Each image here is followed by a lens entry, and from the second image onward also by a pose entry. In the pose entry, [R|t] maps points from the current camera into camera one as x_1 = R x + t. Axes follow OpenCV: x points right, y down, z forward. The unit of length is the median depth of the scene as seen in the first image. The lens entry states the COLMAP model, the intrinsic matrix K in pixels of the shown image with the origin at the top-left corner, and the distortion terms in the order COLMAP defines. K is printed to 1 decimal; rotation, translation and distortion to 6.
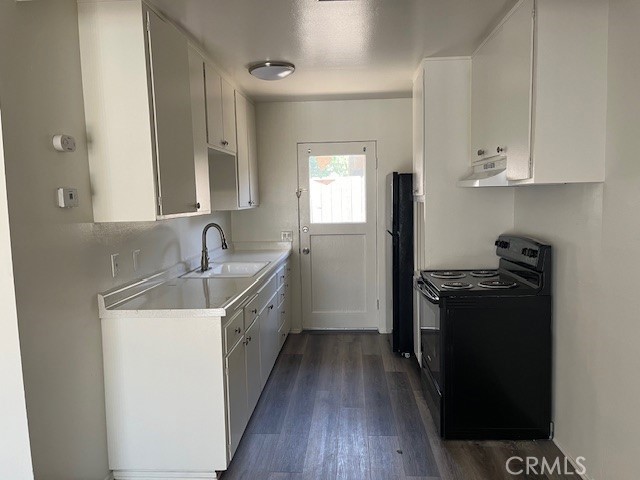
lens RADIAL K [[481.5, 0, 320.0], [0, 481.5, 240.0], [0, 0, 1]] dist [0.002973, 0.001887]
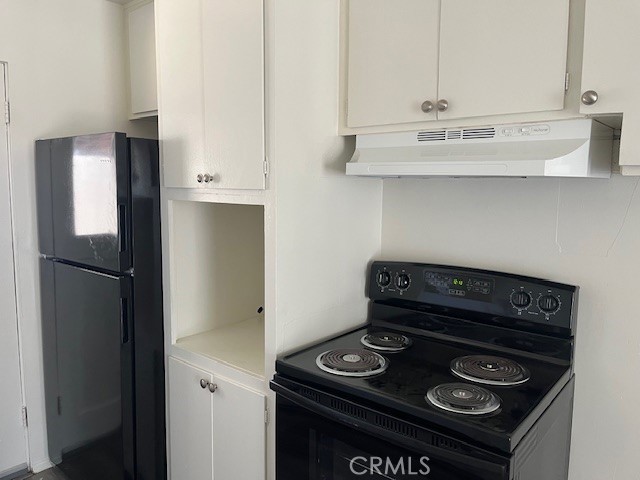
lens RADIAL K [[481.5, 0, 320.0], [0, 481.5, 240.0], [0, 0, 1]] dist [0.002973, 0.001887]
pose [[0.583670, -0.069949, 0.808972, -0.121581], [0.053787, 0.997425, 0.047437, -0.066355], [-0.810207, 0.015825, 0.585930, 0.710303]]
